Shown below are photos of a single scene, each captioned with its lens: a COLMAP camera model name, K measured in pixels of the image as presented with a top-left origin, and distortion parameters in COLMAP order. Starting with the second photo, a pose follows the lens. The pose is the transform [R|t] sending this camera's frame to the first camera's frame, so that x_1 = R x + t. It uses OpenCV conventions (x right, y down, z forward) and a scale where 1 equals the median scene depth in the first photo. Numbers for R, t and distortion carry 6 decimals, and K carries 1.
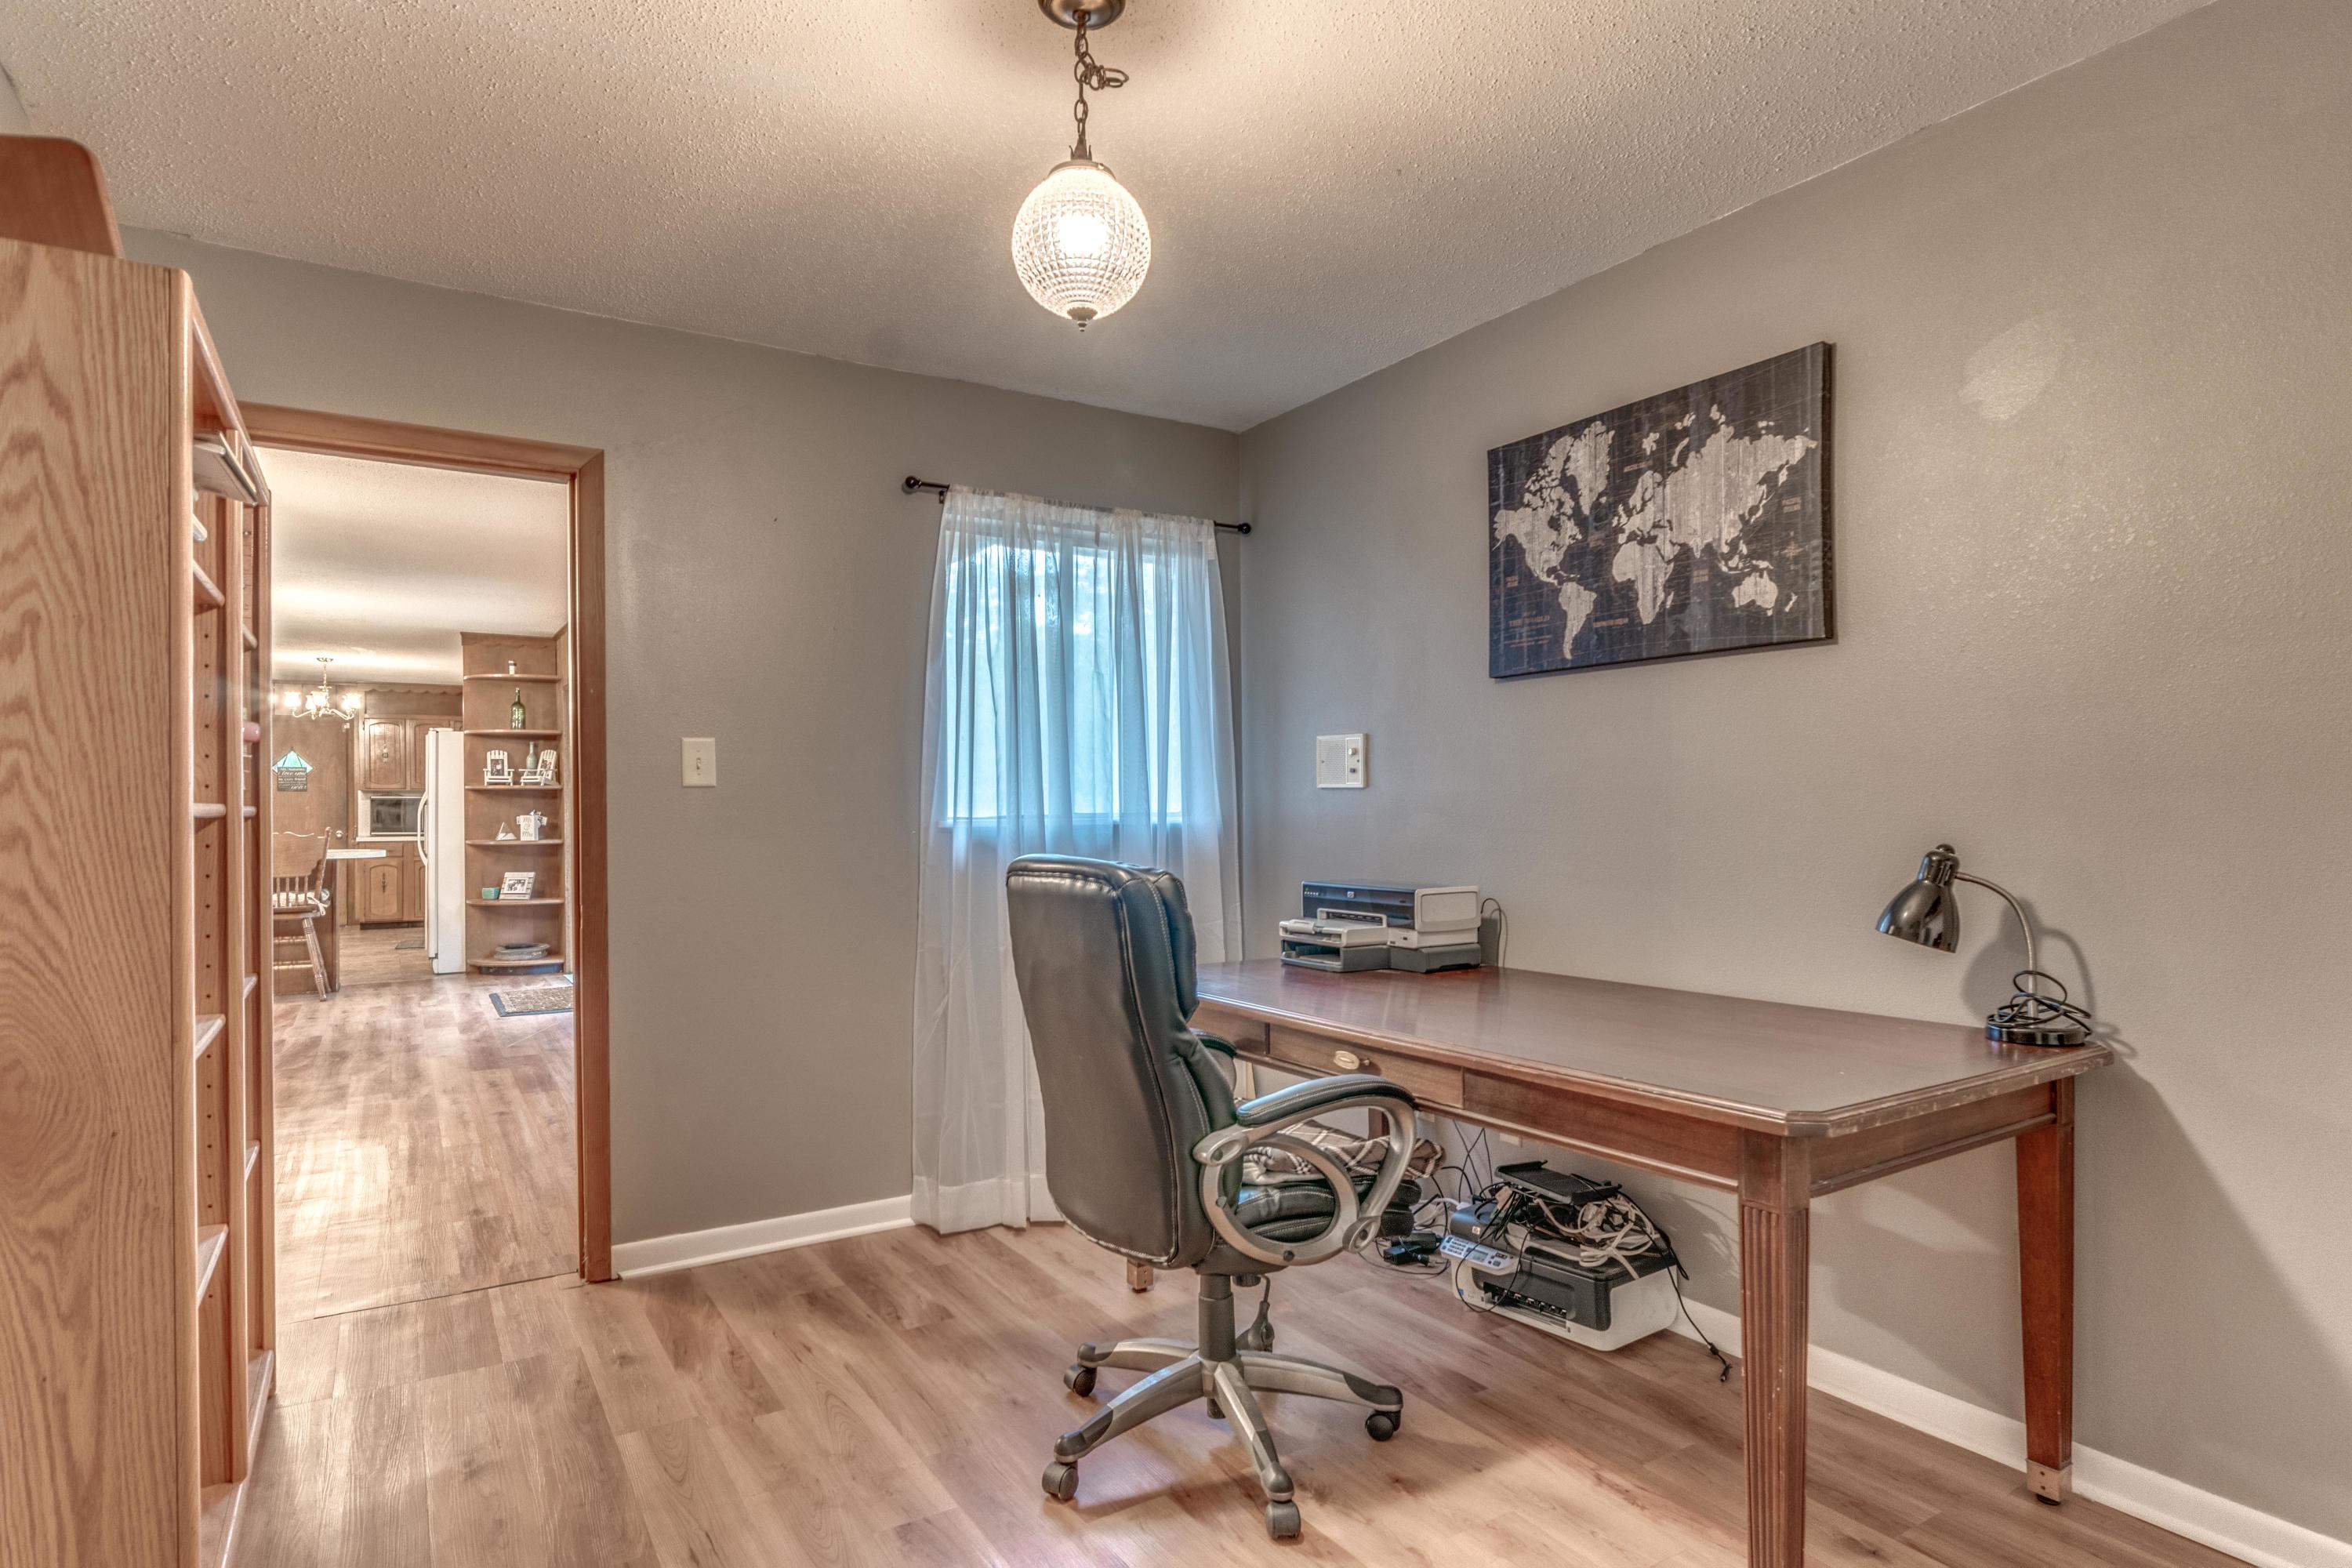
lens RADIAL K [[1246.4, 0, 1159.6], [0, 1246.4, 800.5], [0, 0, 1]] dist [-0.002571, -0.001142]
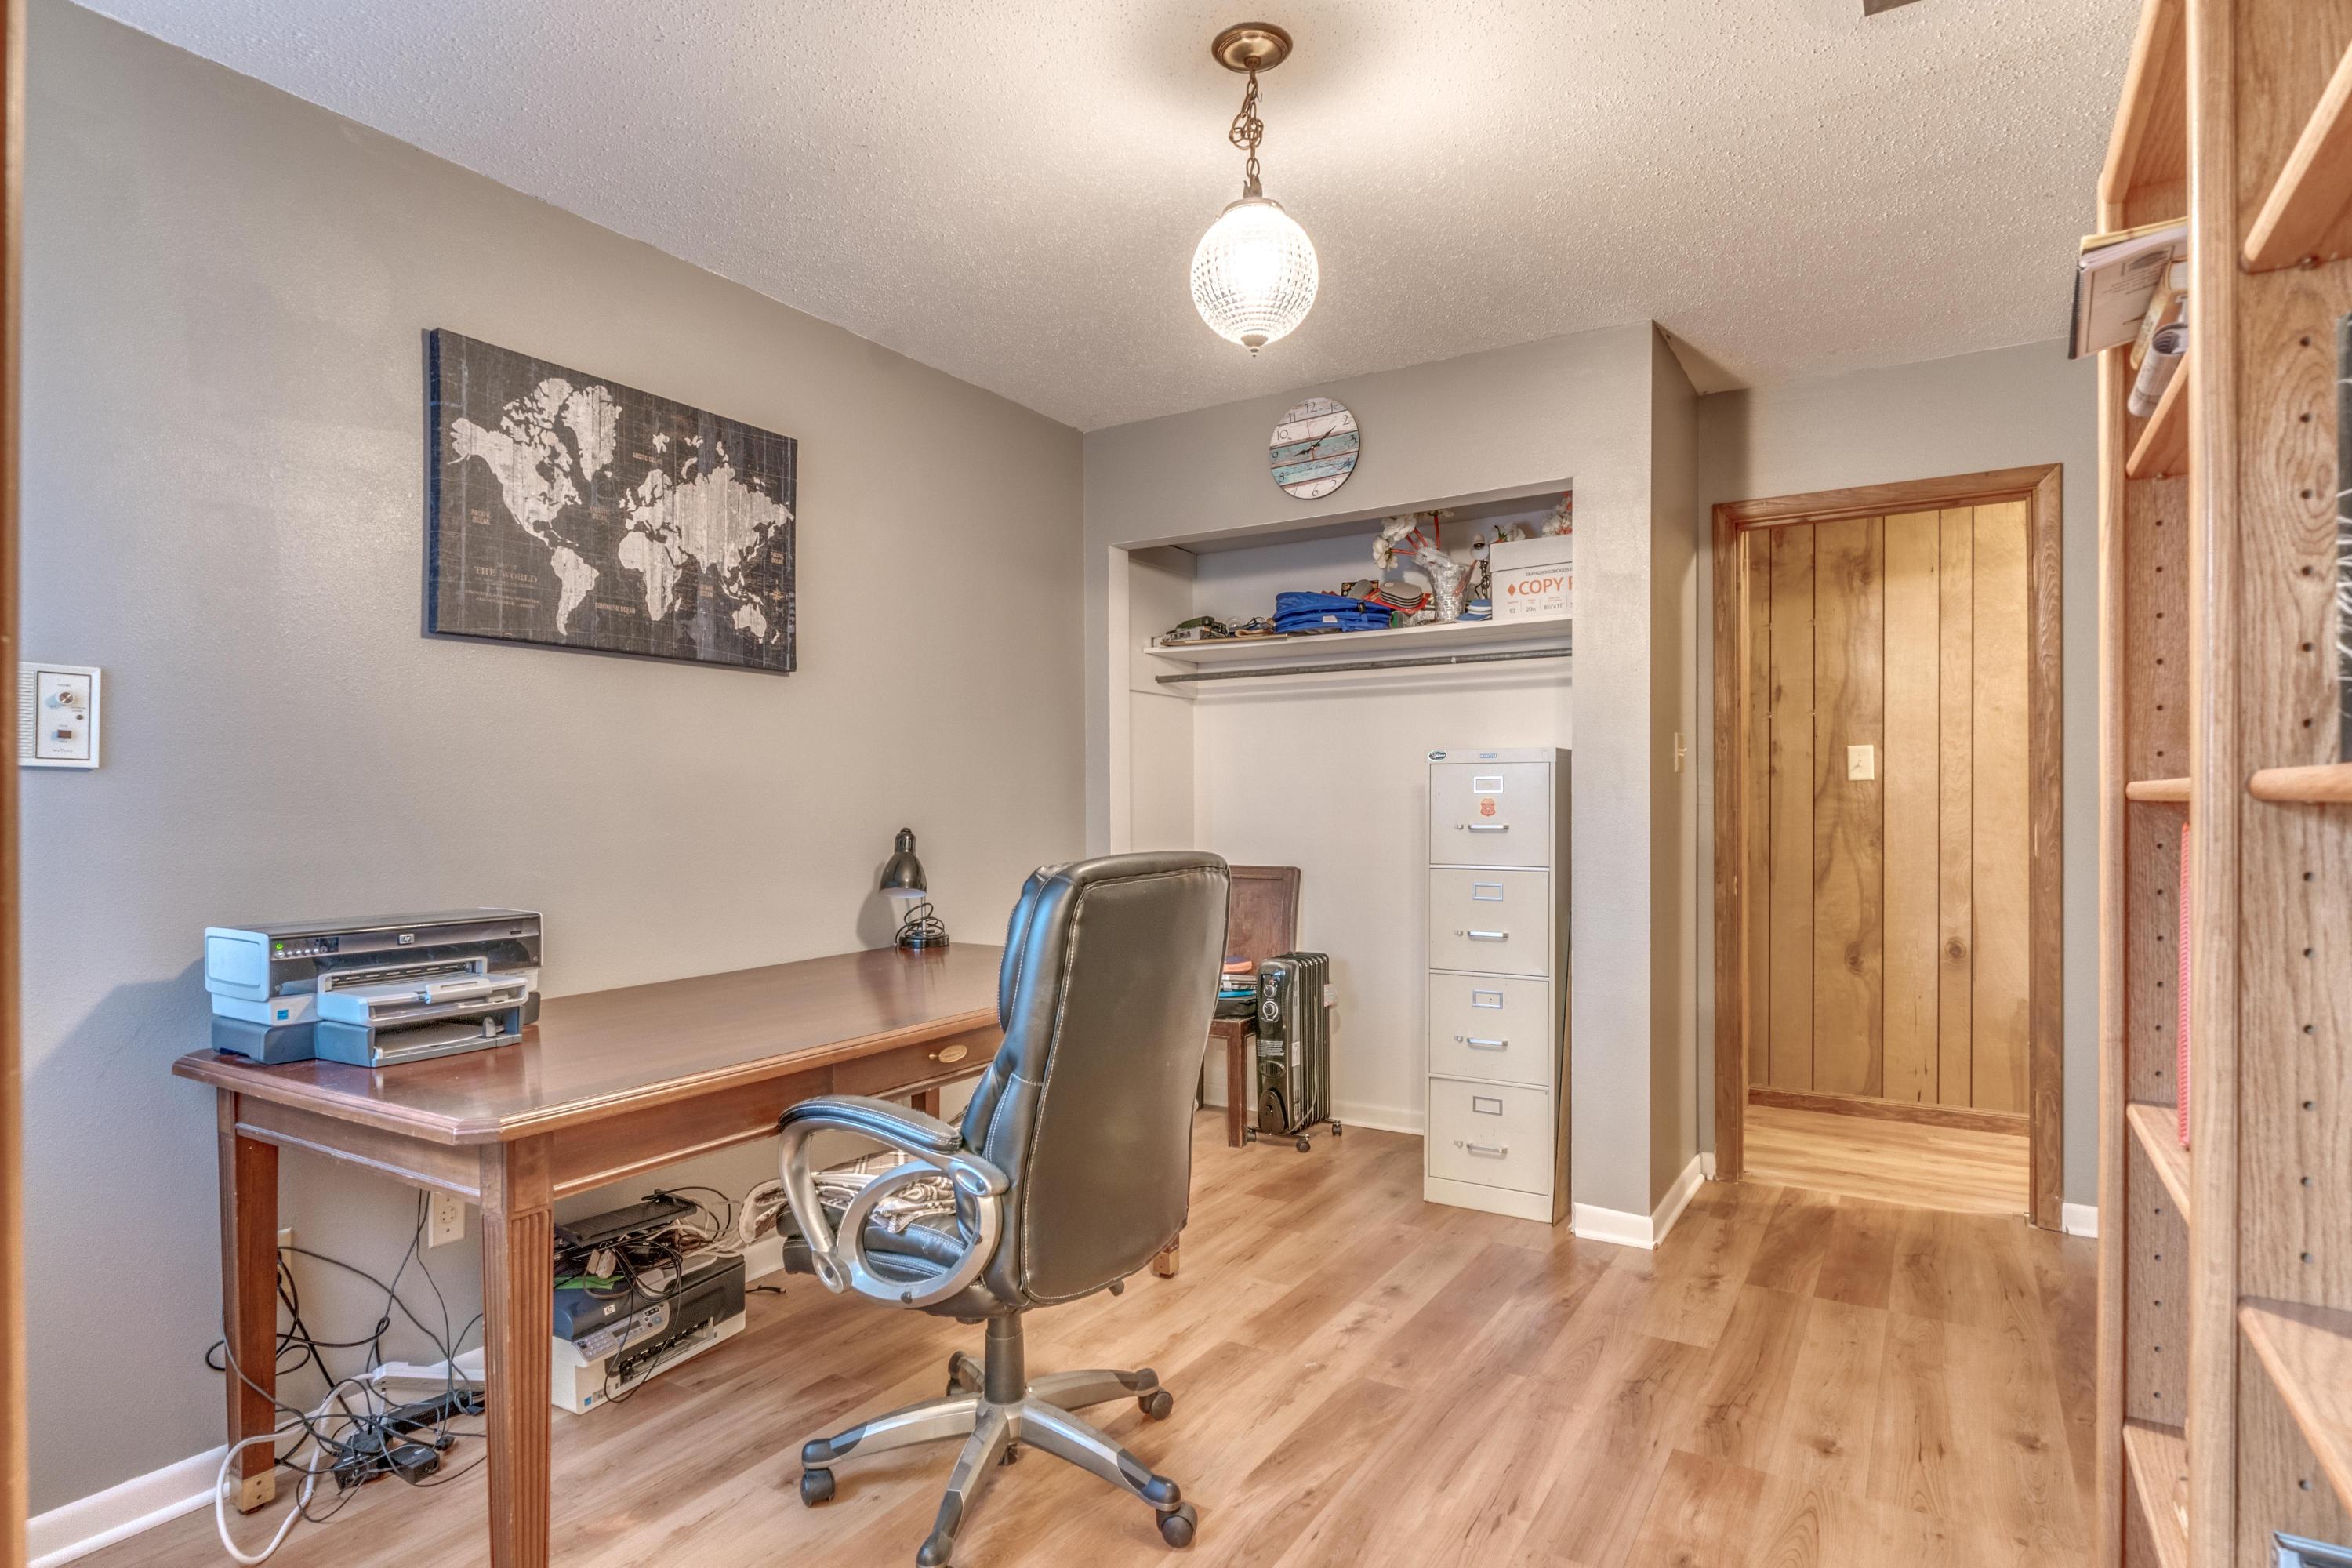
lens RADIAL K [[1246.4, 0, 1159.6], [0, 1246.4, 800.5], [0, 0, 1]] dist [-0.002571, -0.001142]
pose [[-0.436313, 0.004111, 0.899786, -0.683006], [-0.003302, 0.999976, -0.006170, 0.007661], [-0.899789, -0.005664, -0.436288, 1.066880]]
